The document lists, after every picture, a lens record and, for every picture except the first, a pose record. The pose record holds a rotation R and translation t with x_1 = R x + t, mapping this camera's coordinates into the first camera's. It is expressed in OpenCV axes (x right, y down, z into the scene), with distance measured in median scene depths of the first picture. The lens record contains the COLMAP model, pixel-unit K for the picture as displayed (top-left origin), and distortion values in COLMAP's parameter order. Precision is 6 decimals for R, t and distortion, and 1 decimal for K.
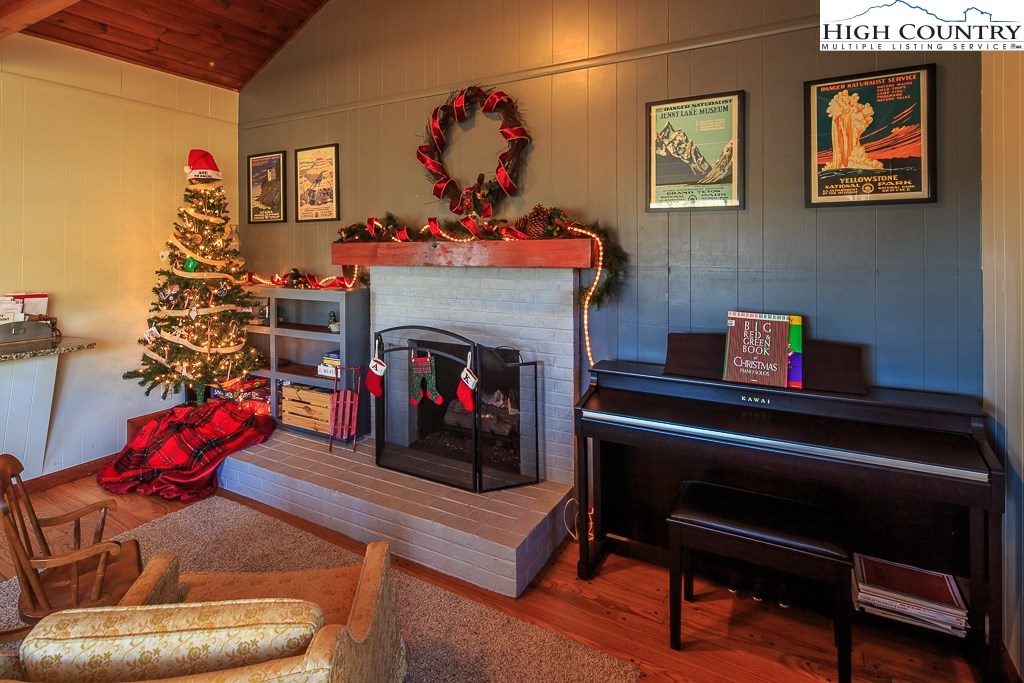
lens RADIAL K [[507.3, 0, 490.8], [0, 507.3, 234.8], [0, 0, 1]] dist [0.001314, 0.000432]
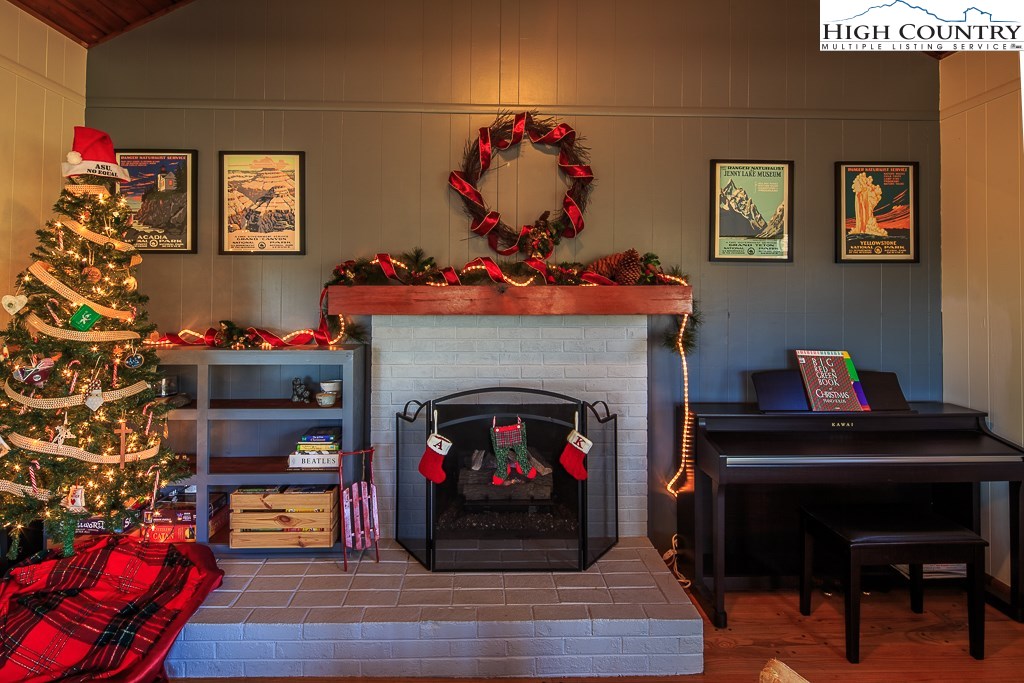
lens RADIAL K [[495.4, 0, 487.8], [0, 495.4, 272.4], [0, 0, 1]] dist [0.002649, -0.001687]
pose [[0.861481, 0.026723, 0.507085, -0.559599], [-0.020259, 0.999628, -0.018262, 0.006773], [-0.507385, 0.005459, 0.861702, 0.302680]]
